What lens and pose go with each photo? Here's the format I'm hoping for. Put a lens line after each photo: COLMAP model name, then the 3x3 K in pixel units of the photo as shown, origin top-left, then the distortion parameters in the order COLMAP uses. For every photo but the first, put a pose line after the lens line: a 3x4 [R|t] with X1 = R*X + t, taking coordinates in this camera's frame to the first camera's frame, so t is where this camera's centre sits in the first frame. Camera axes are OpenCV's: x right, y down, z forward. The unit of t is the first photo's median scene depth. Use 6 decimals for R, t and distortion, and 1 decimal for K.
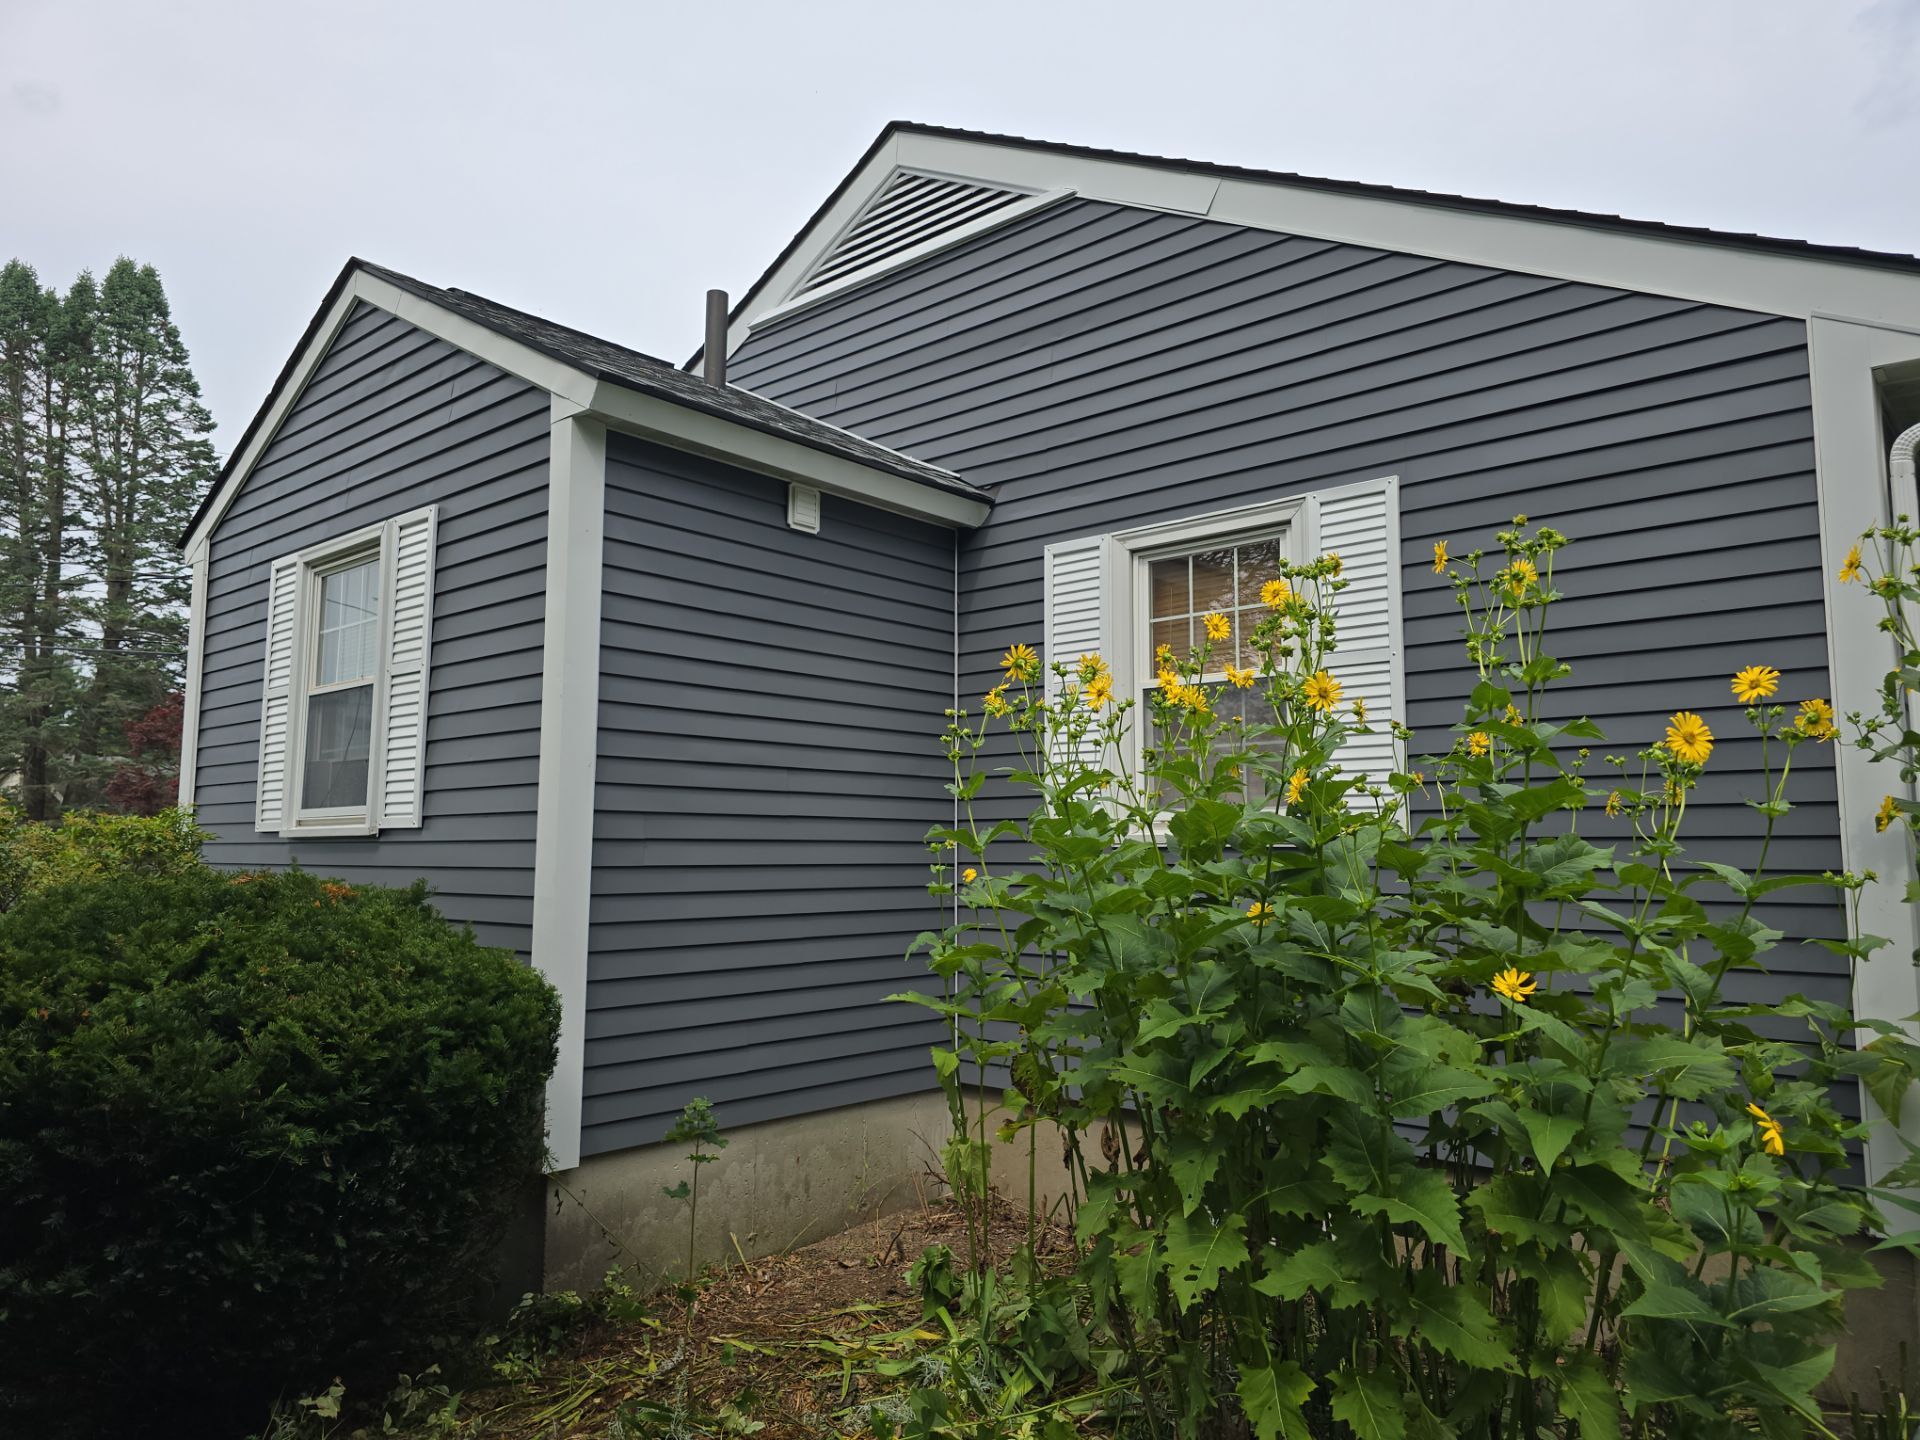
lens RADIAL K [[1284.5, 0, 960.0], [0, 1284.5, 720.0], [0, 0, 1]] dist [0.057662, -0.058139]
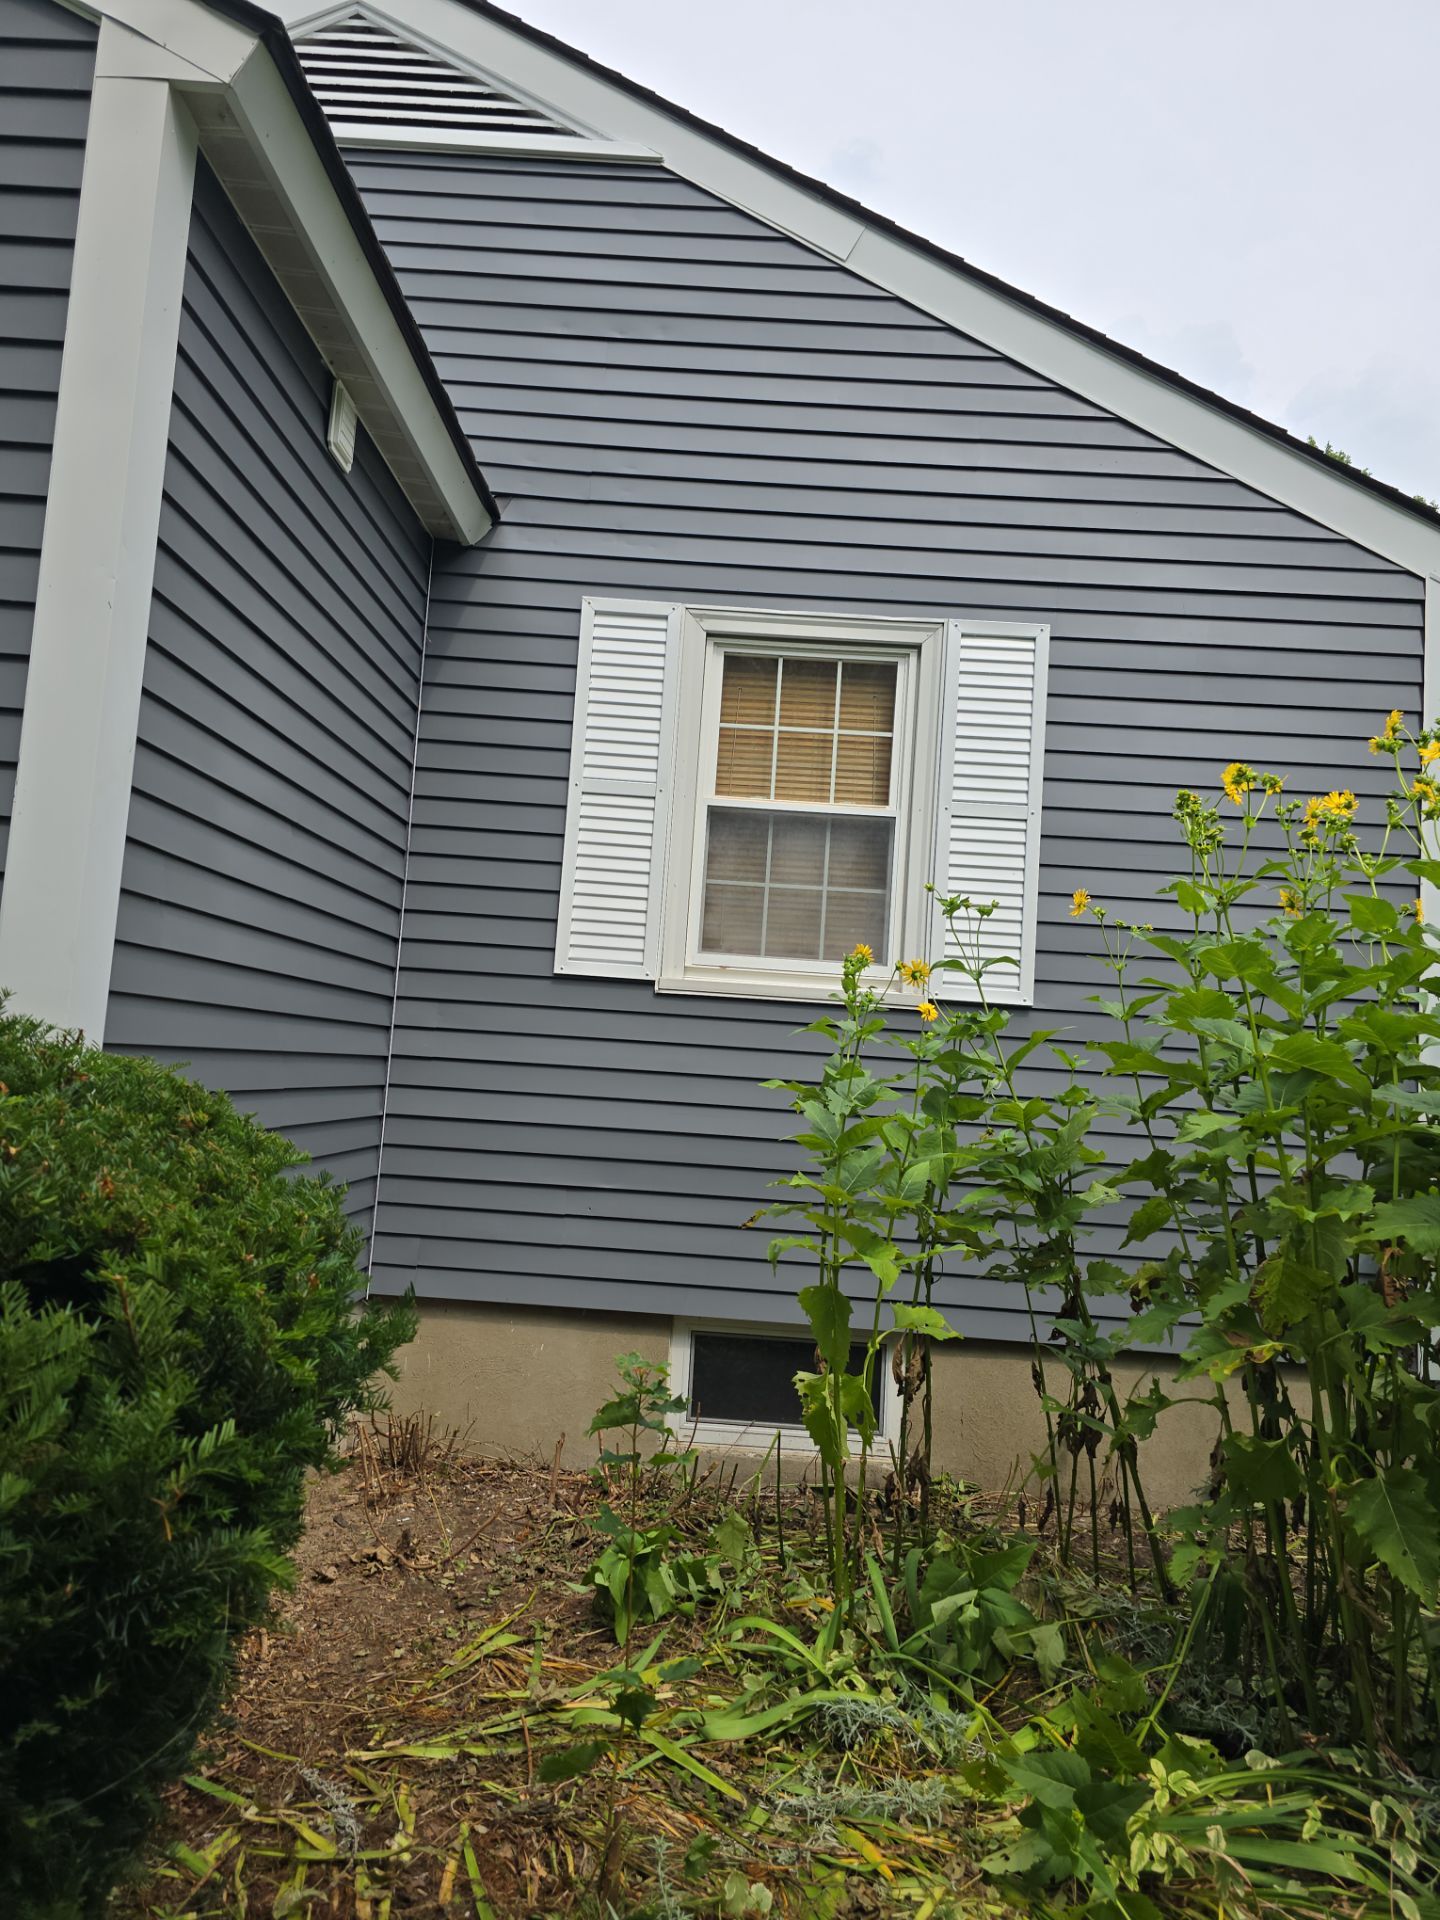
lens RADIAL K [[1284.5, 0, 720.0], [0, 1284.5, 960.0], [0, 0, 1]] dist [0.057662, -0.058139]
pose [[0.757526, 0.104282, 0.644422, -0.365876], [-0.134845, 0.990865, -0.001831, 0.074219], [-0.638726, -0.085510, 0.764668, 0.358917]]
